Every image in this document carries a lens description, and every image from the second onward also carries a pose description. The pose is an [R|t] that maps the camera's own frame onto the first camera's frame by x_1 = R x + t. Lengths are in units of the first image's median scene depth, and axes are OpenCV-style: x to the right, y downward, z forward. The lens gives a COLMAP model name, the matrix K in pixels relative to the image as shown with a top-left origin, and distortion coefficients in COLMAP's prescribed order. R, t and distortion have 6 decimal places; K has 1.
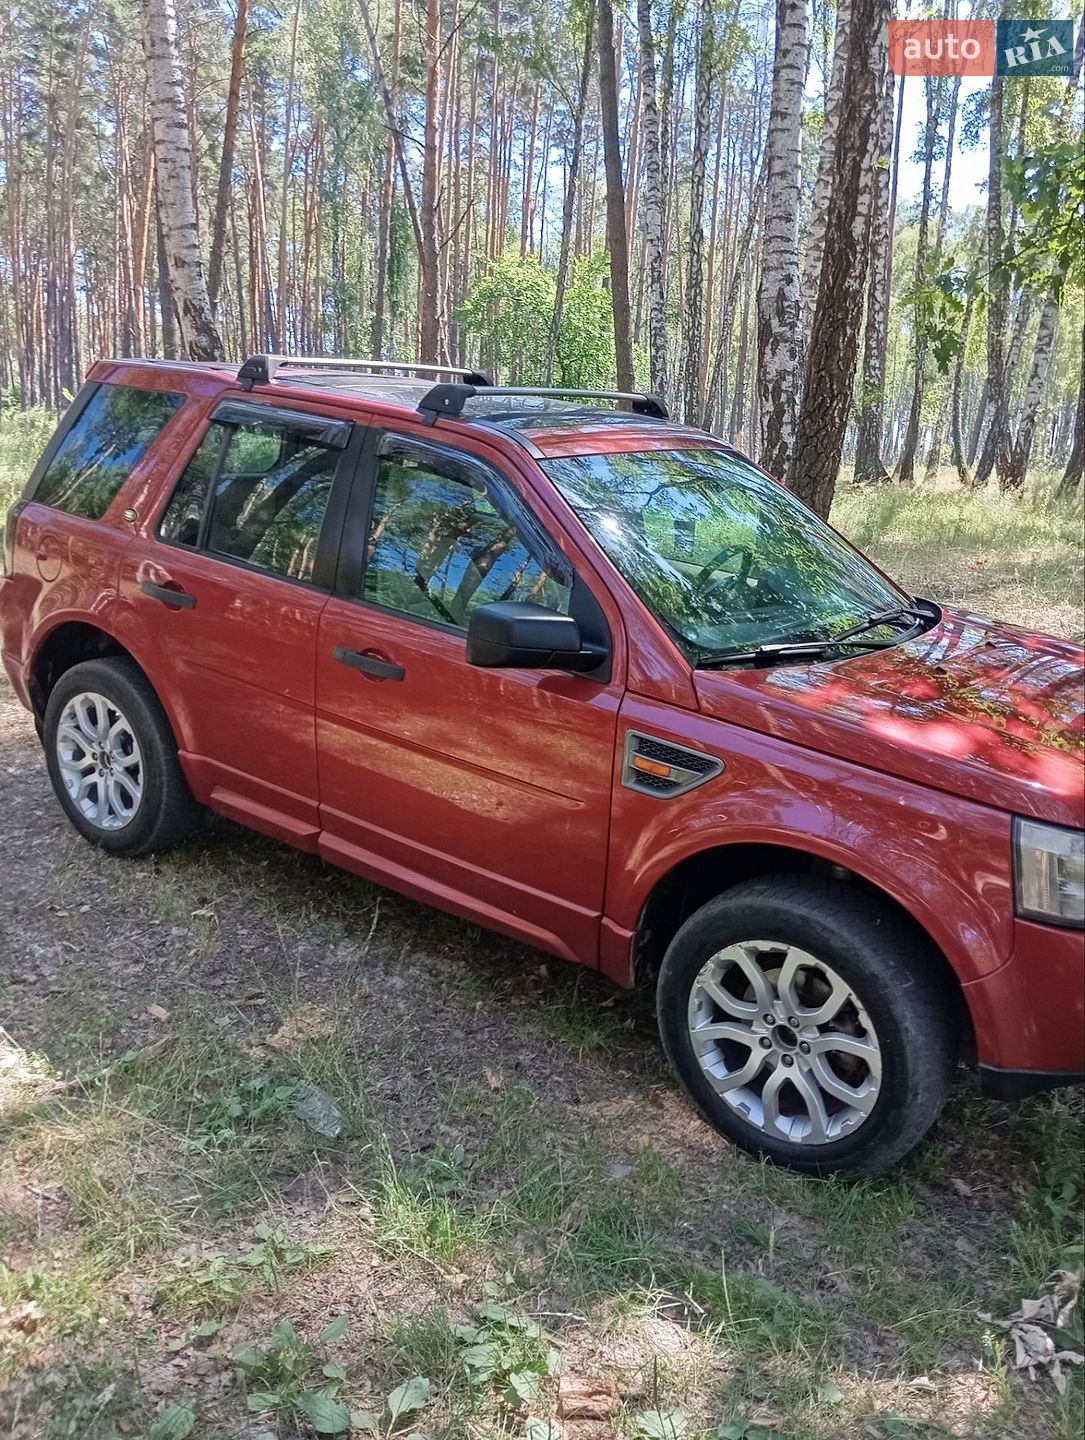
lens RADIAL K [[1257.7, 0, 558.8], [0, 1257.7, 702.3], [0, 0, 1]] dist [0.077657, -0.167942]
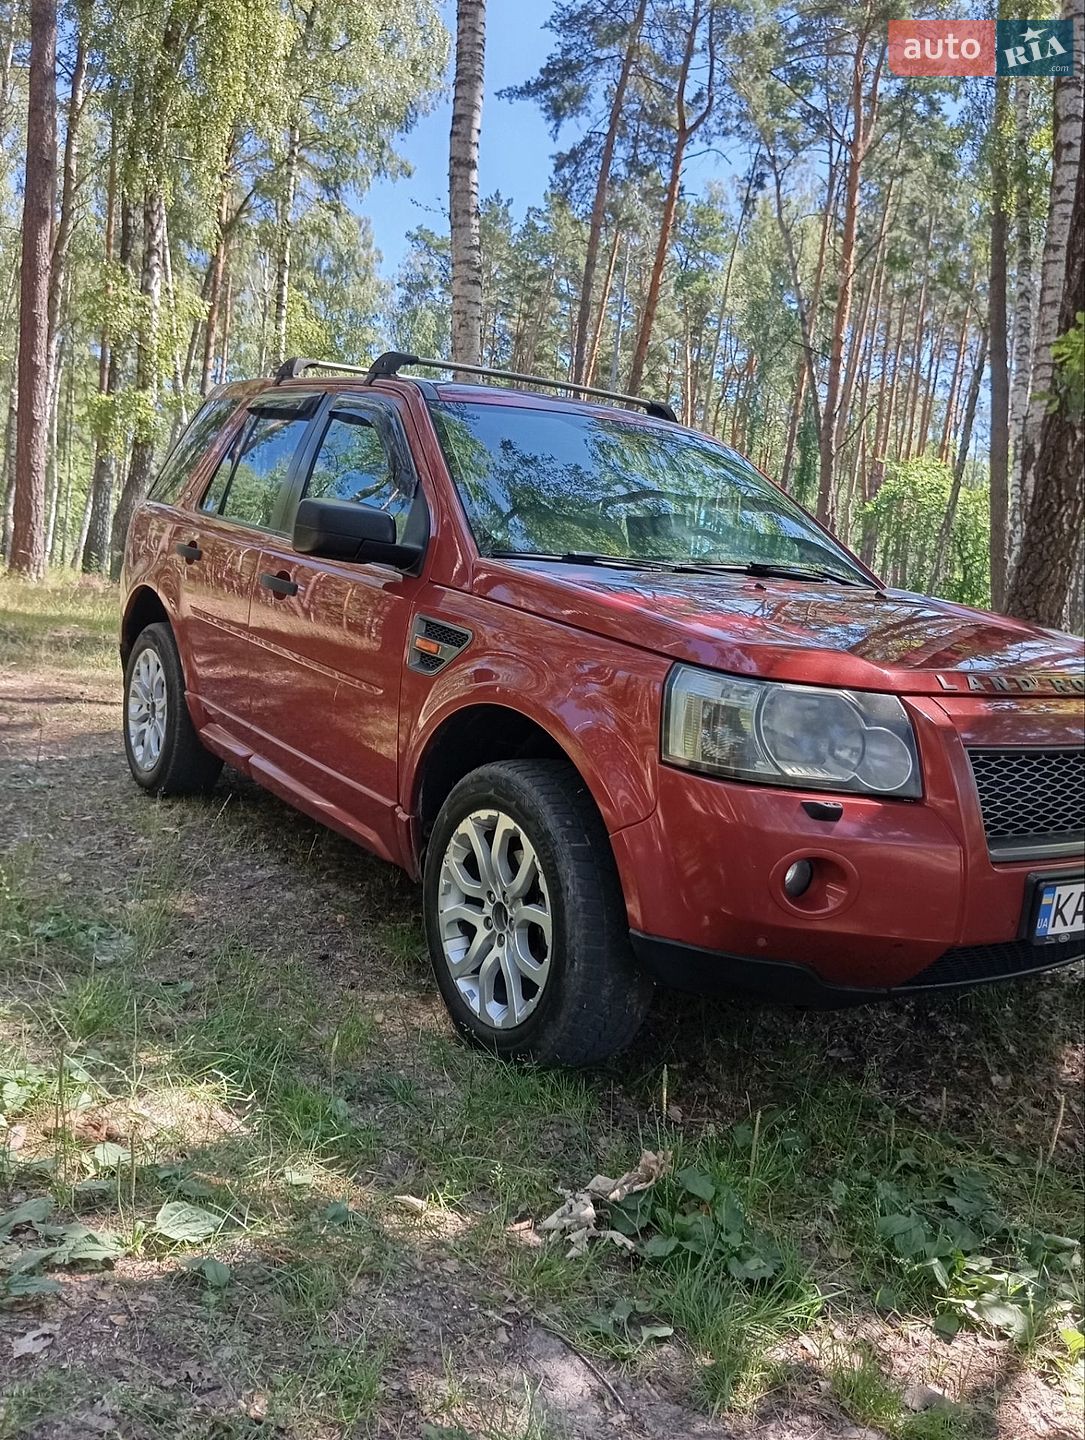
lens RADIAL K [[1253.7, 0, 576.5], [0, 1253.7, 705.4], [0, 0, 1]] dist [0.071139, -0.166542]
pose [[0.936100, 0.052003, -0.347869, 0.215817], [-0.113011, 0.981039, -0.157450, 0.096958], [0.333086, 0.186702, 0.924227, 0.037867]]
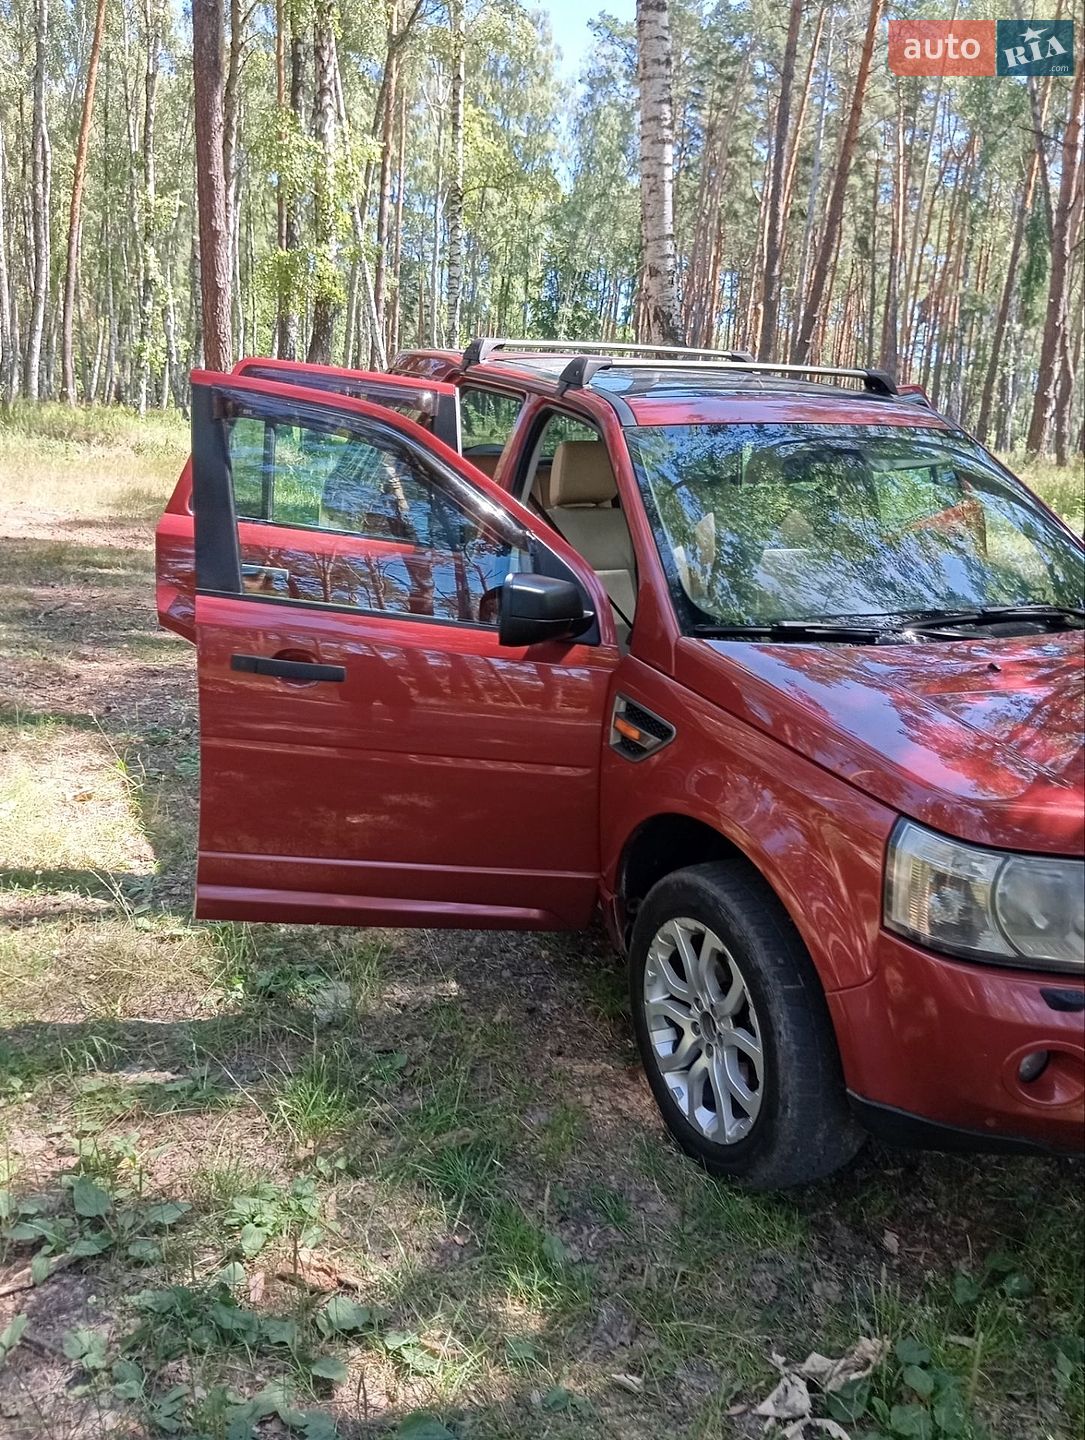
lens RADIAL K [[1280.1, 0, 573.2], [0, 1280.1, 706.8], [0, 0, 1]] dist [0.099266, -0.235572]
pose [[0.874250, 0.106912, -0.473557, 0.200953], [-0.115245, 0.993271, 0.011487, 0.010615], [0.471598, 0.044532, 0.880688, 0.034833]]
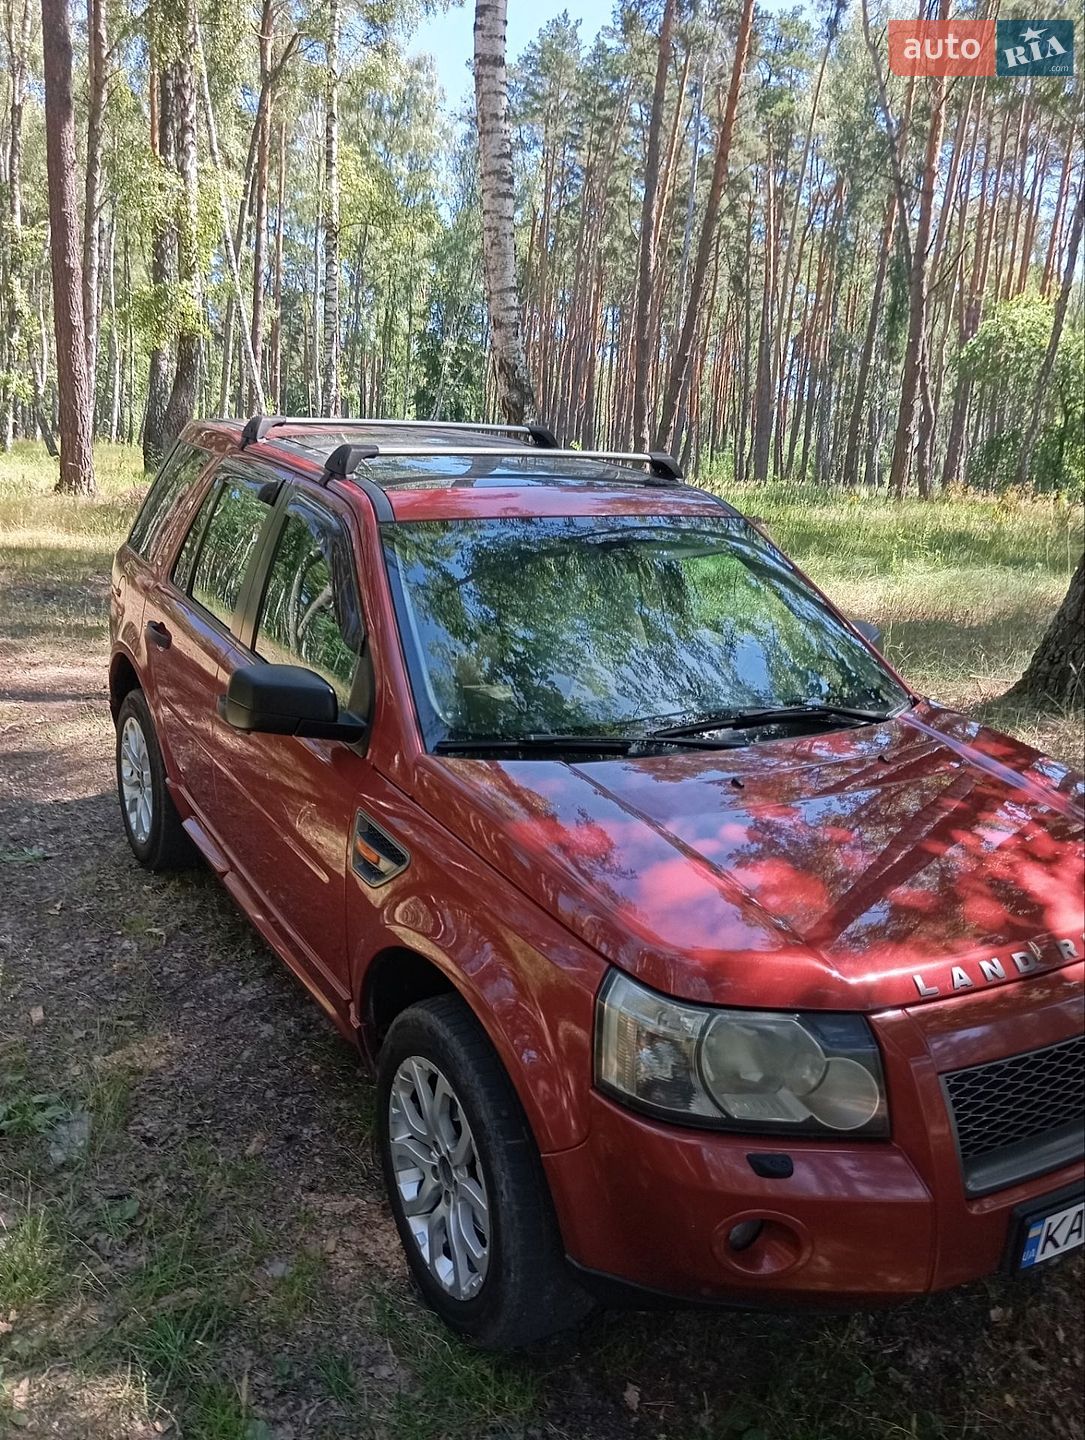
lens RADIAL K [[1253.6, 0, 586.5], [0, 1253.6, 692.4], [0, 0, 1]] dist [0.098143, -0.204864]
pose [[0.912437, 0.084293, -0.400442, 0.230778], [-0.100776, 0.994703, -0.020242, -0.024635], [0.396614, 0.058824, 0.916099, 0.076840]]
